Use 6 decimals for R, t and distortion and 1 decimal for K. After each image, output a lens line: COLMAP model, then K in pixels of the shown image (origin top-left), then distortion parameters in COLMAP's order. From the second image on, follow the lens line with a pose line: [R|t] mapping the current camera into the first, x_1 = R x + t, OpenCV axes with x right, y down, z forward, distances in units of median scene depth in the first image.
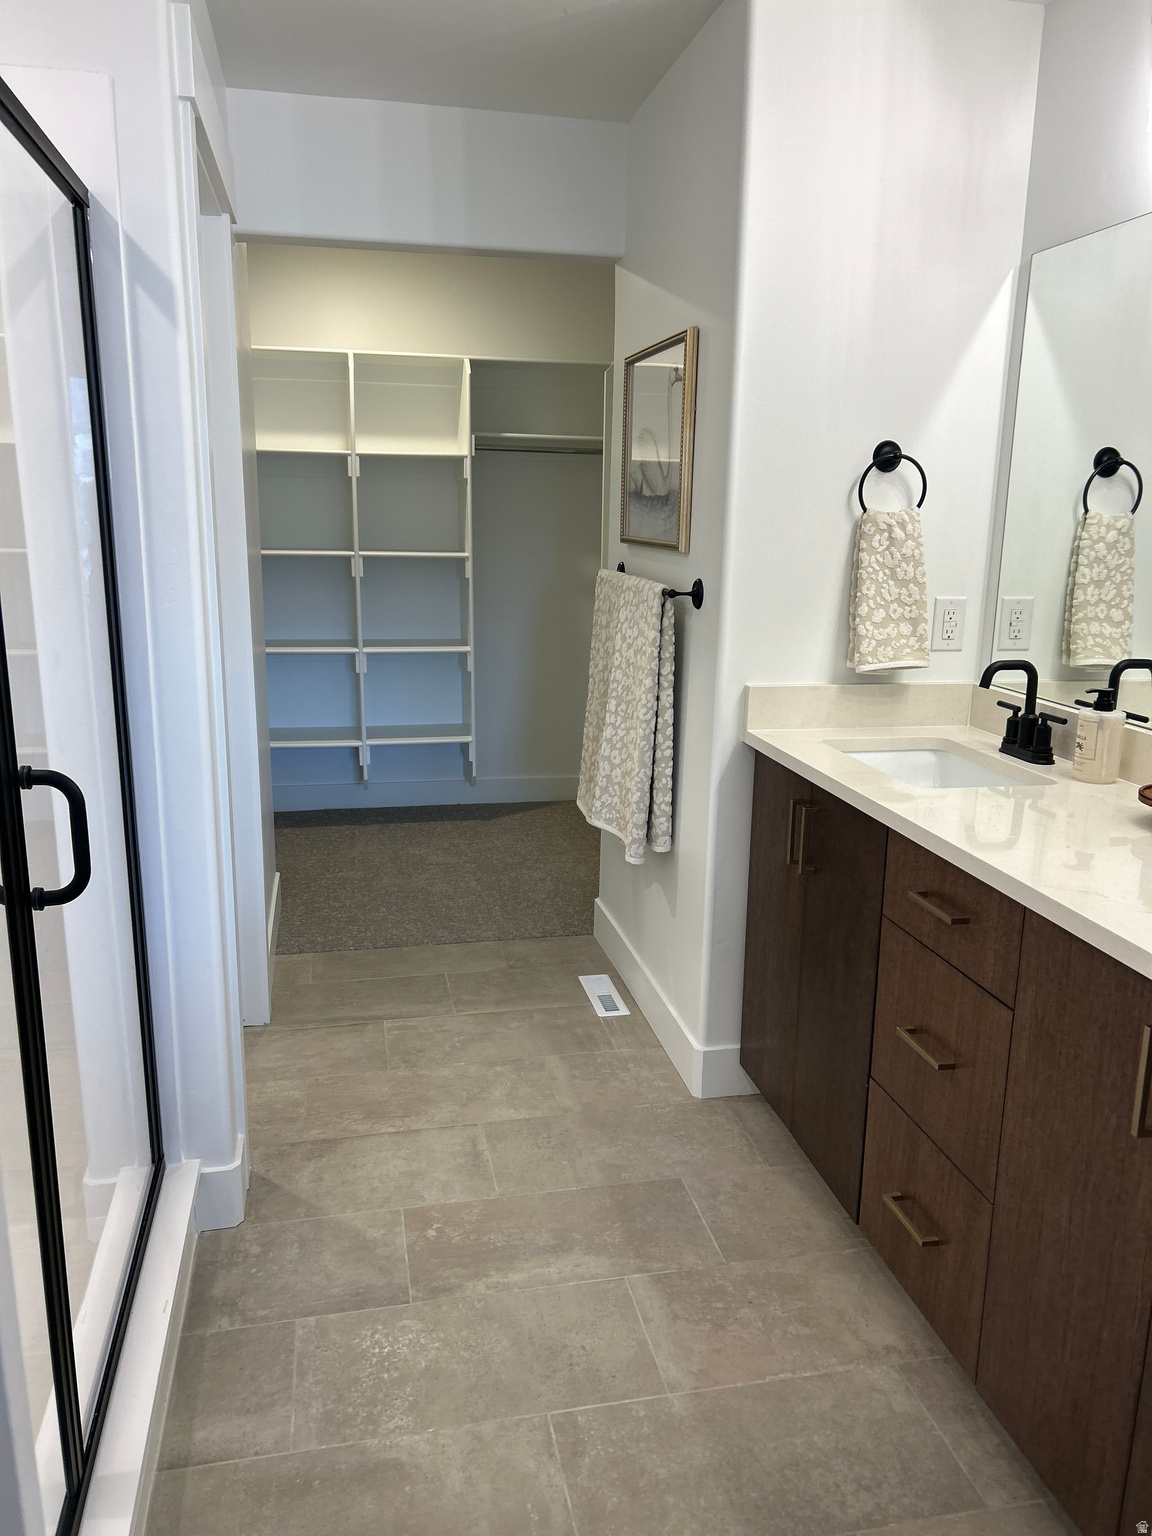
lens RADIAL K [[1152.8, 0, 582.3], [0, 1152.8, 773.9], [0, 0, 1]] dist [0.060856, -0.070667]
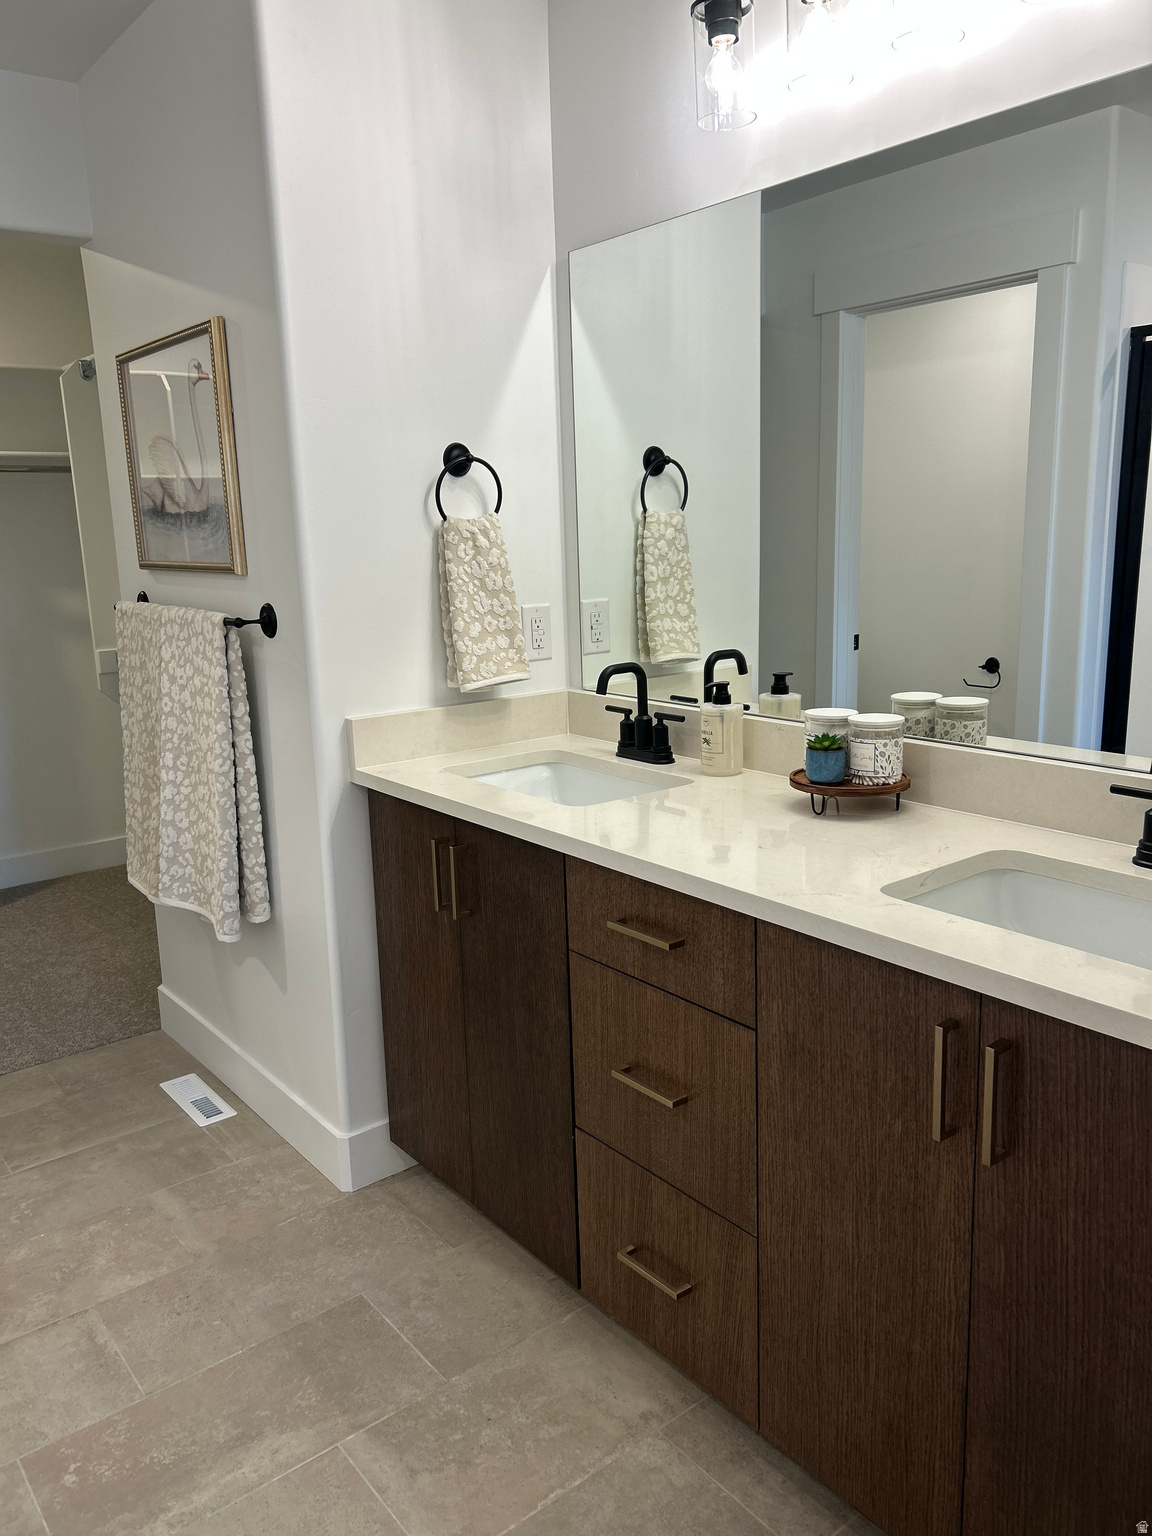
lens RADIAL K [[1152.8, 0, 567.4], [0, 1152.8, 766.8], [0, 0, 1]] dist [0.060856, -0.070667]
pose [[0.896002, -0.136832, 0.422443, -0.087141], [0.145637, 0.989271, 0.011535, -0.026623], [-0.419489, 0.051188, 0.906316, 0.129077]]
